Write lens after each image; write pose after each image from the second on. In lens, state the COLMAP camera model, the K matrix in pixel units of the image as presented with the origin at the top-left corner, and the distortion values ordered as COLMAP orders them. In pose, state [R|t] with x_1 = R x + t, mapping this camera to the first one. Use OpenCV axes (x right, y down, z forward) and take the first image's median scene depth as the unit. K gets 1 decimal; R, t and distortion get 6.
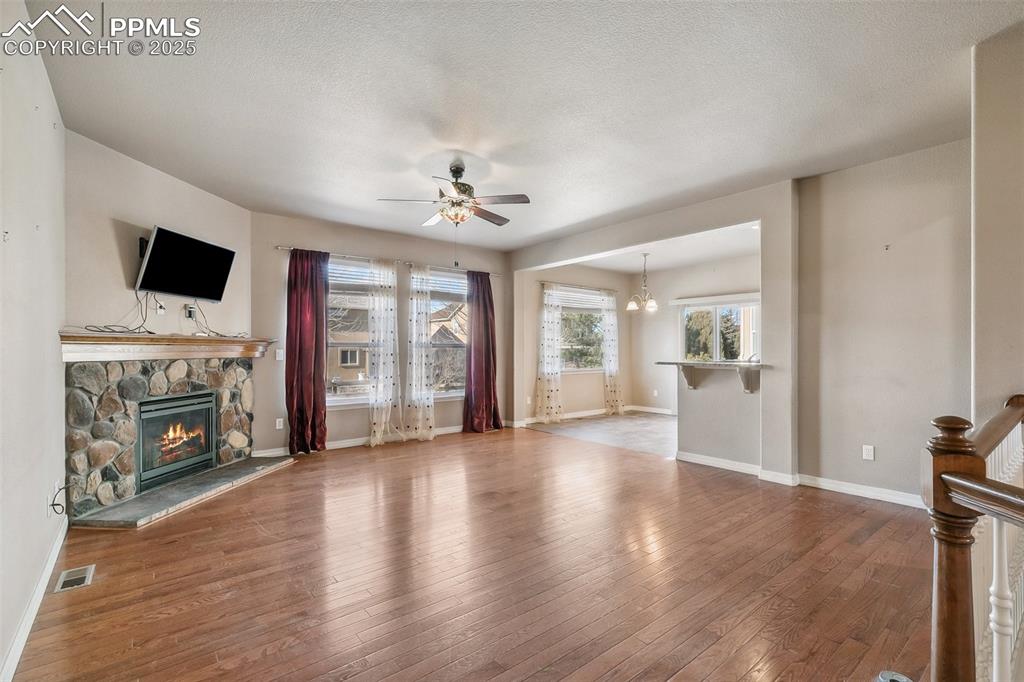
lens RADIAL K [[458.6, 0, 516.8], [0, 458.6, 341.6], [0, 0, 1]] dist [0.007714, -0.000794]
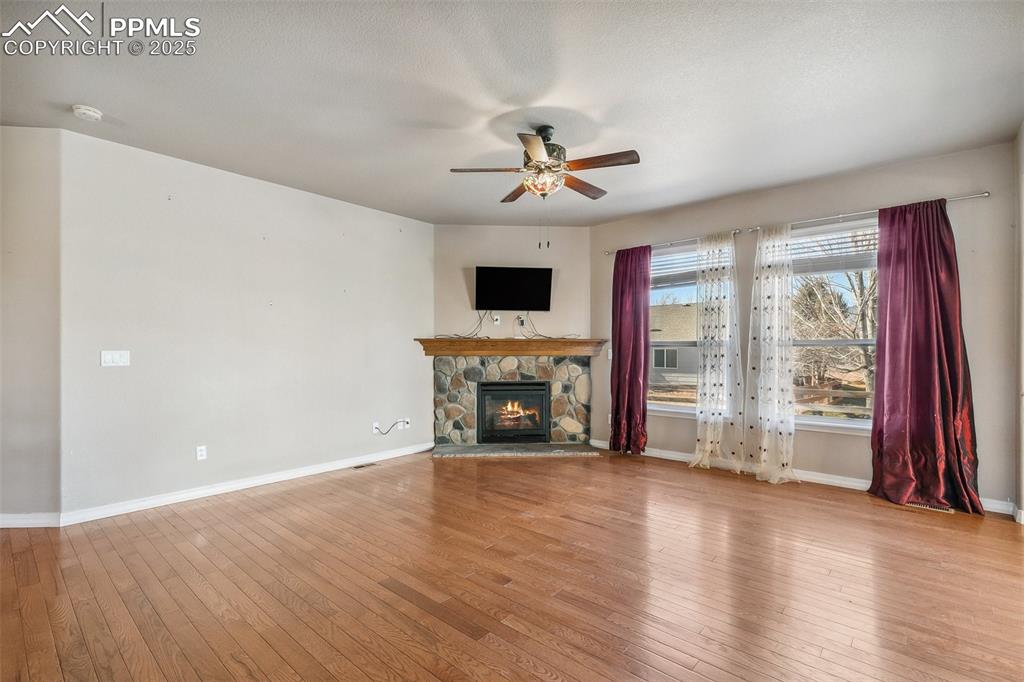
lens RADIAL K [[458.6, 0, 498.3], [0, 458.6, 342.9], [0, 0, 1]] dist [0.007714, -0.000794]
pose [[0.166880, -0.012773, -0.985894, 0.524243], [0.016282, 0.999815, -0.010197, 0.010644], [0.985843, -0.014350, 0.167058, 0.617013]]
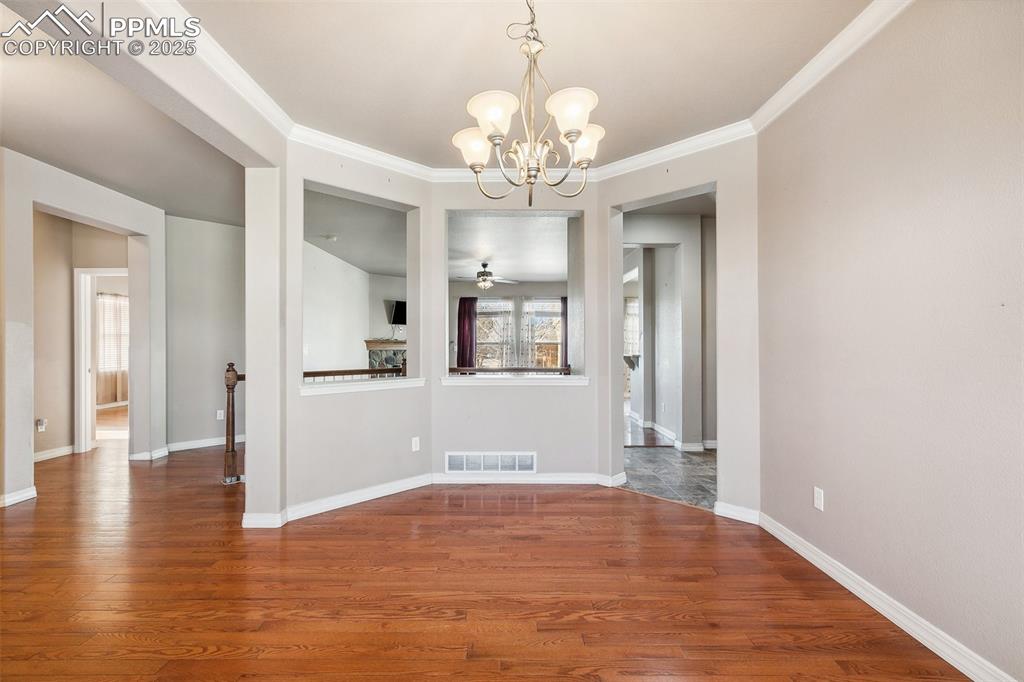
lens RADIAL K [[458.6, 0, 514.6], [0, 458.6, 345.6], [0, 0, 1]] dist [0.007714, -0.000794]
pose [[0.764745, -0.006547, -0.644300, 1.118528], [0.011309, 0.999931, 0.003262, 0.011150], [0.644234, -0.009781, 0.764766, -0.457987]]
